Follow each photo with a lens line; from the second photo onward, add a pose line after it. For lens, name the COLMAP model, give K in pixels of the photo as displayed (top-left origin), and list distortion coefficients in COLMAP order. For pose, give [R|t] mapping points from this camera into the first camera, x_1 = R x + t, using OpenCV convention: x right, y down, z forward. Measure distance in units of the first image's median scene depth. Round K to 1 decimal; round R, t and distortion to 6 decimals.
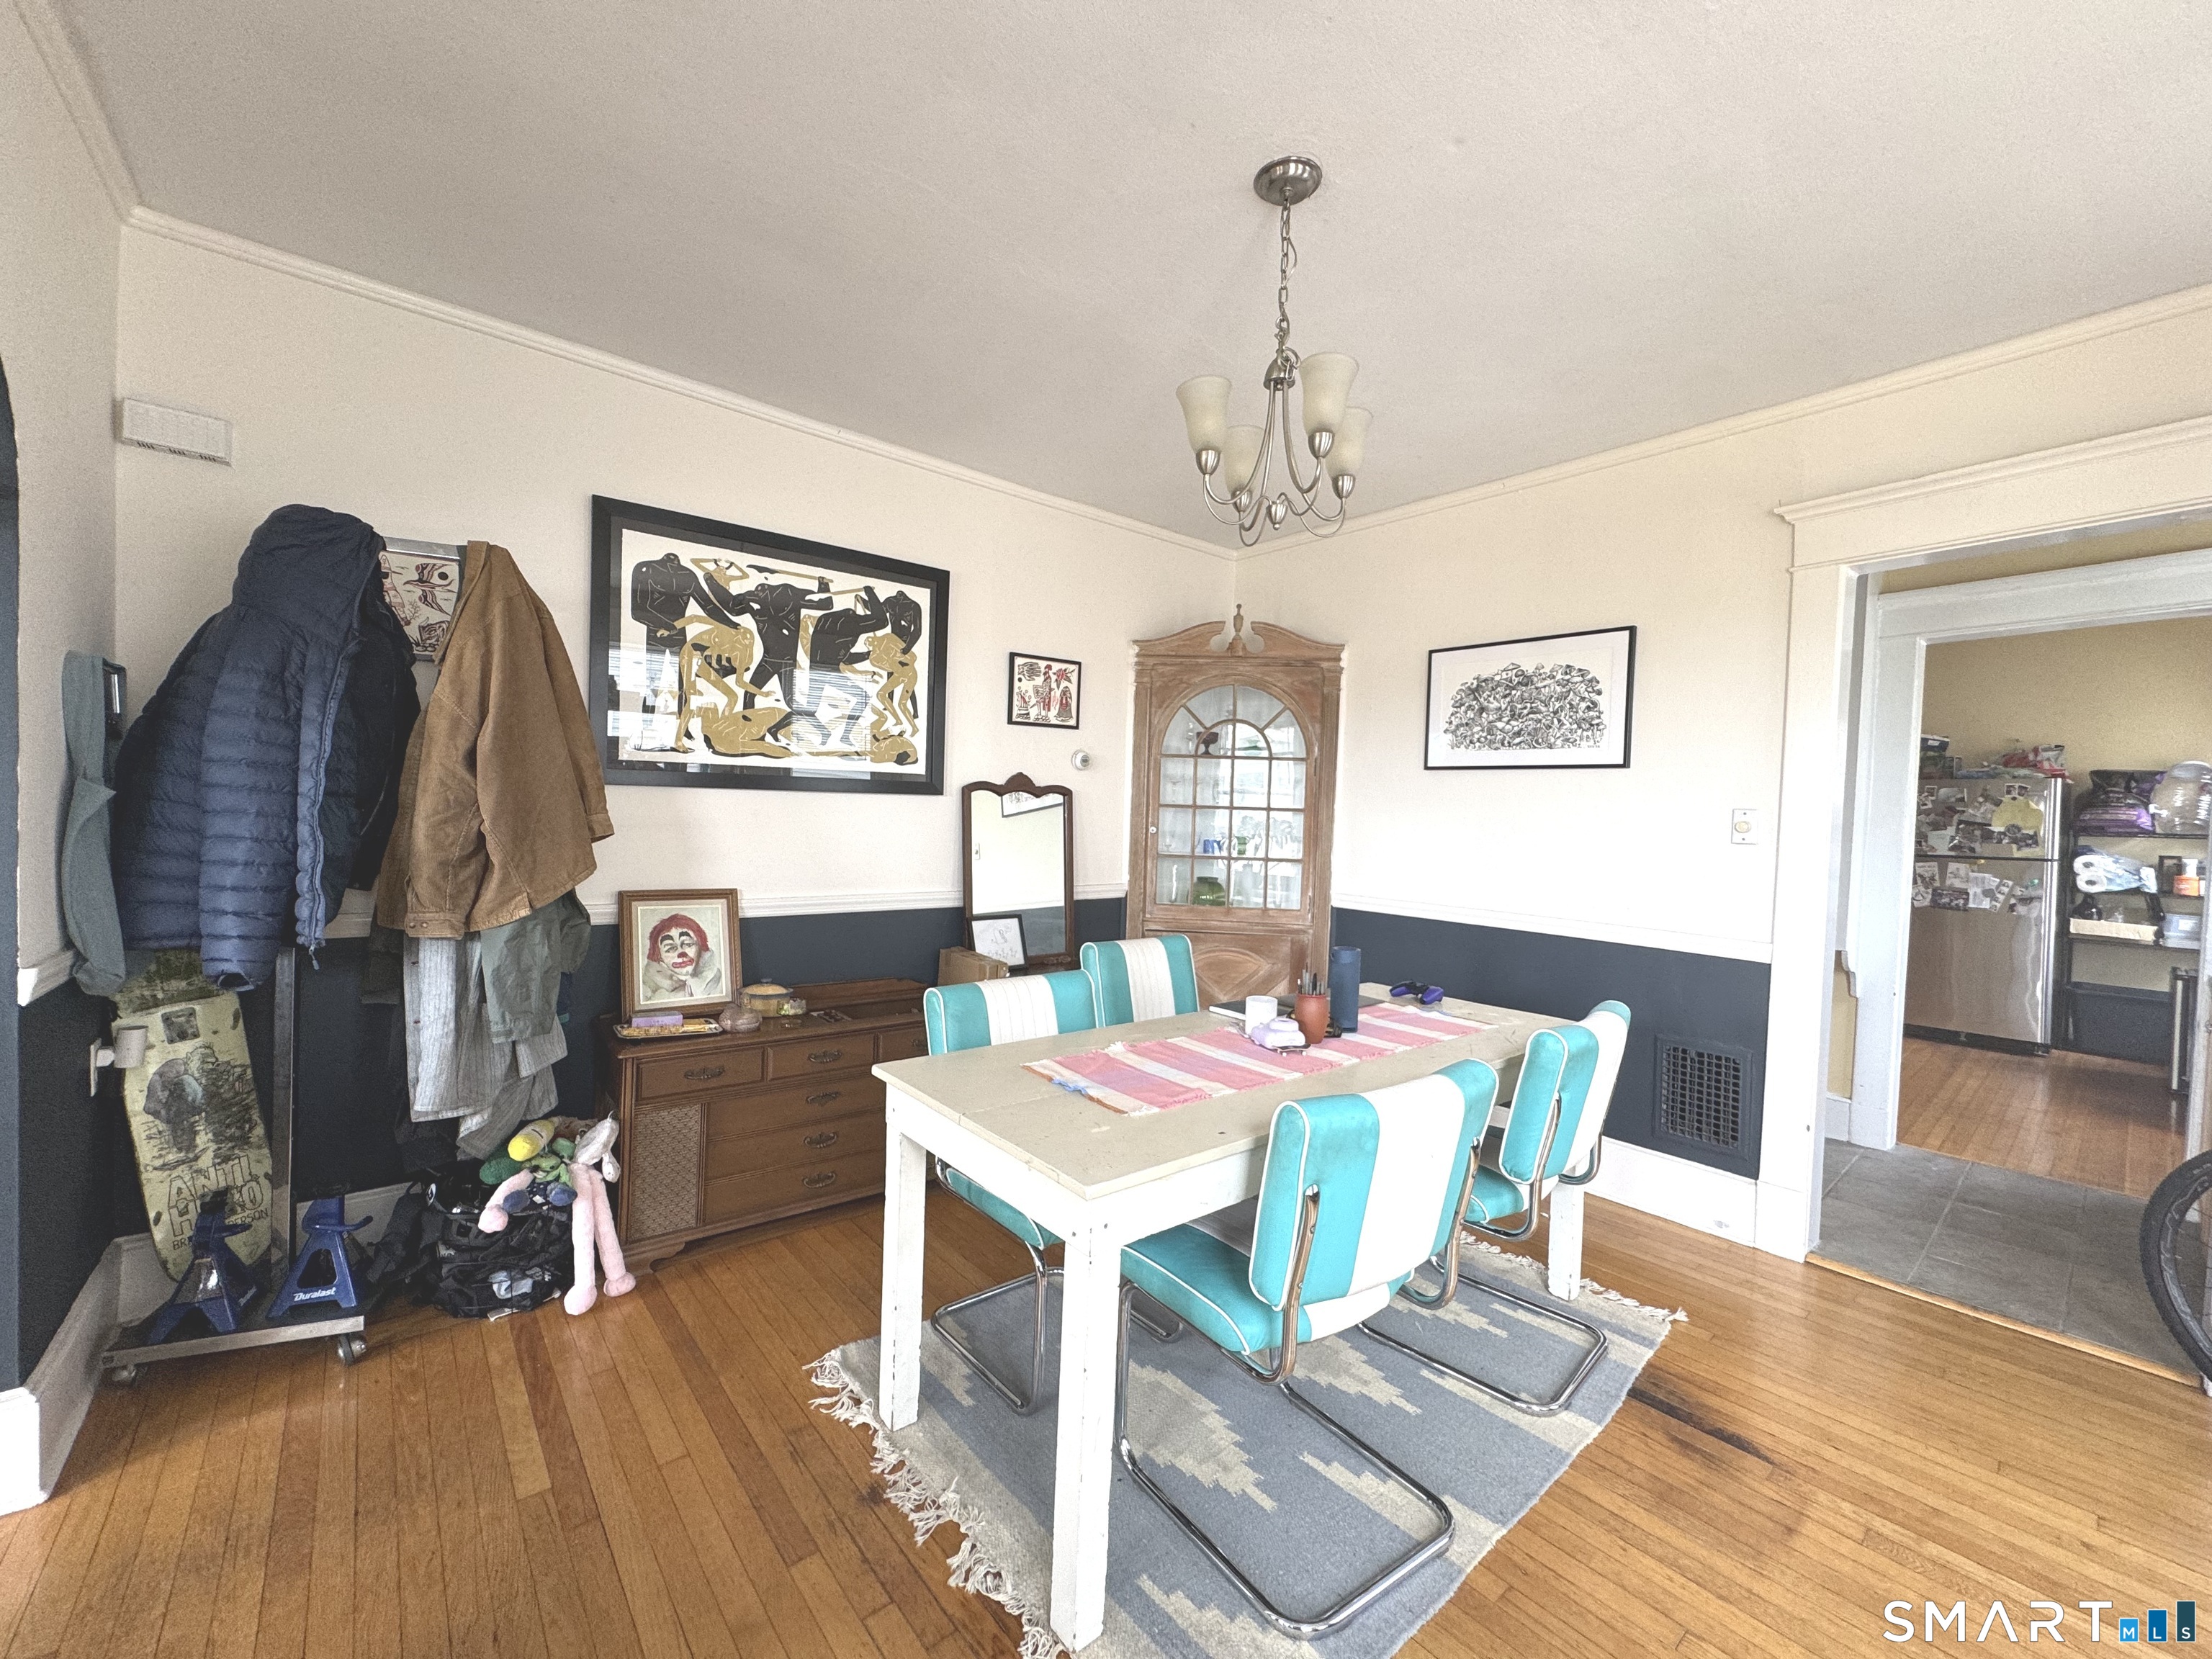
lens RADIAL K [[872.7, 0, 1100.8], [0, 872.7, 824.6], [0, 0, 1]] dist [-0.003280, -0.000085]
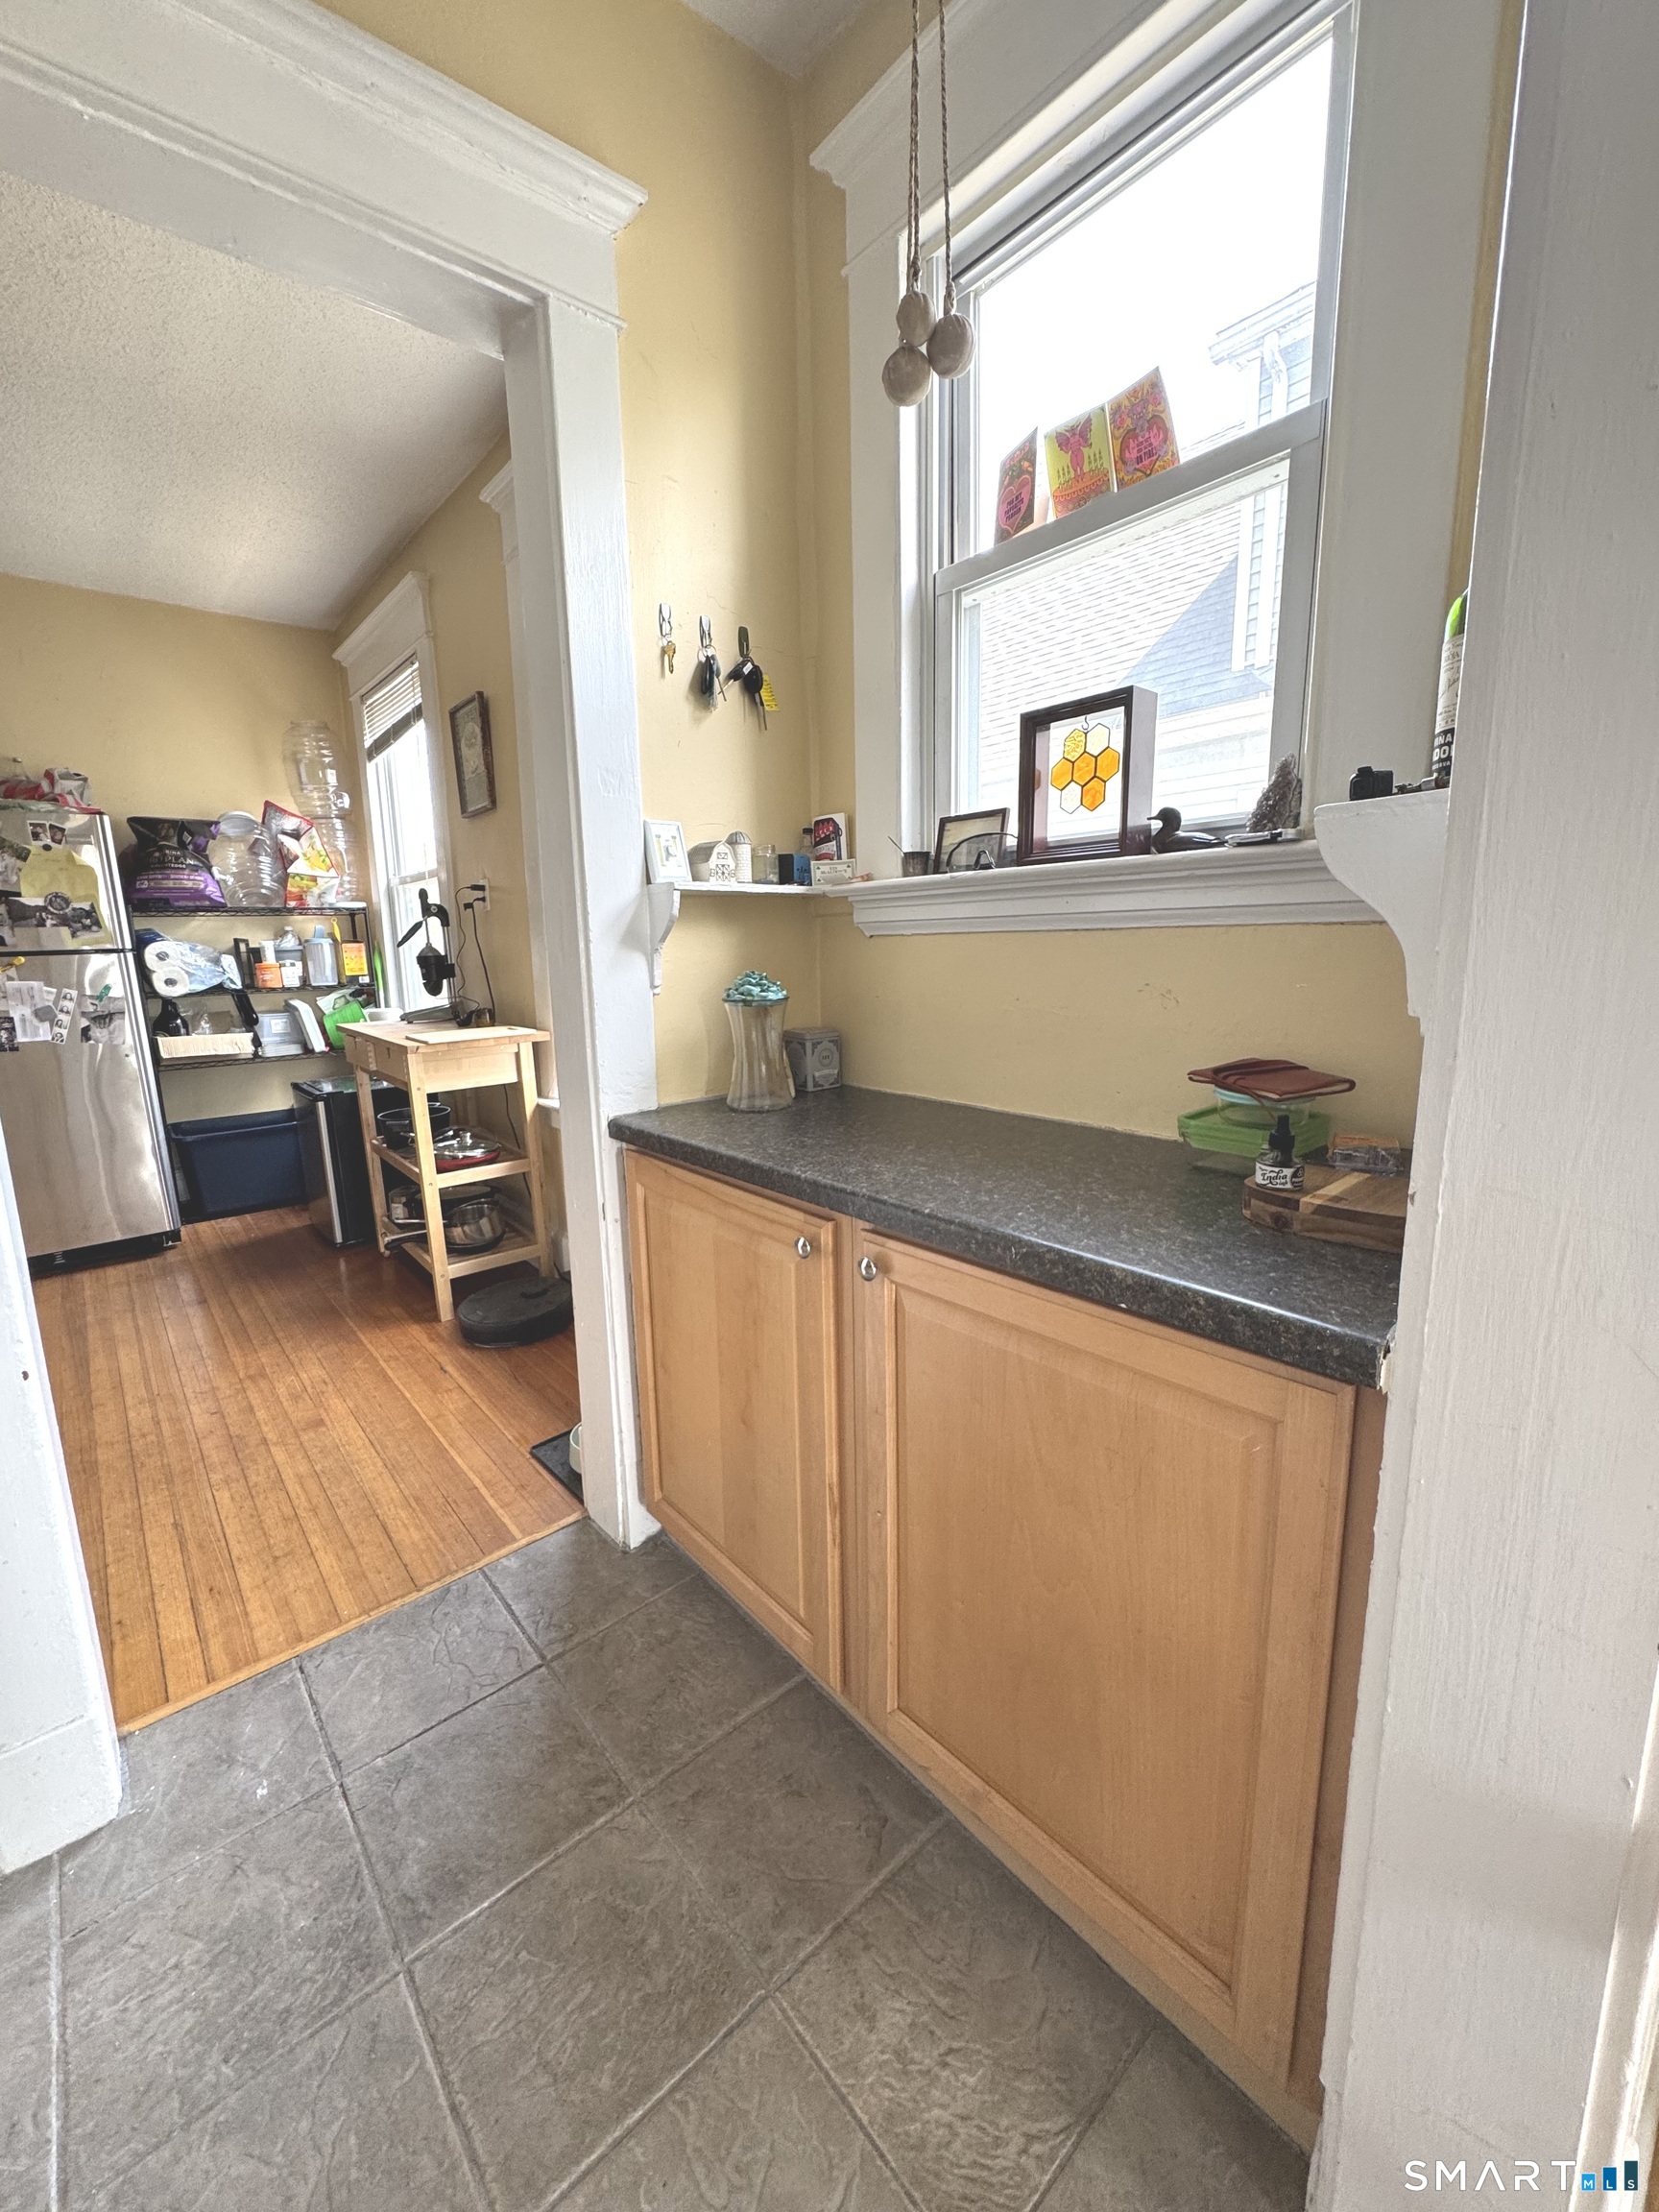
lens RADIAL K [[872.7, 0, 823.0], [0, 872.7, 1102.1], [0, 0, 1]] dist [-0.003280, -0.000085]
pose [[-0.020954, -0.211459, 0.977162, 0.437661], [0.041389, 0.976355, 0.212172, 0.035025], [-0.998923, 0.044889, -0.011706, 0.499848]]
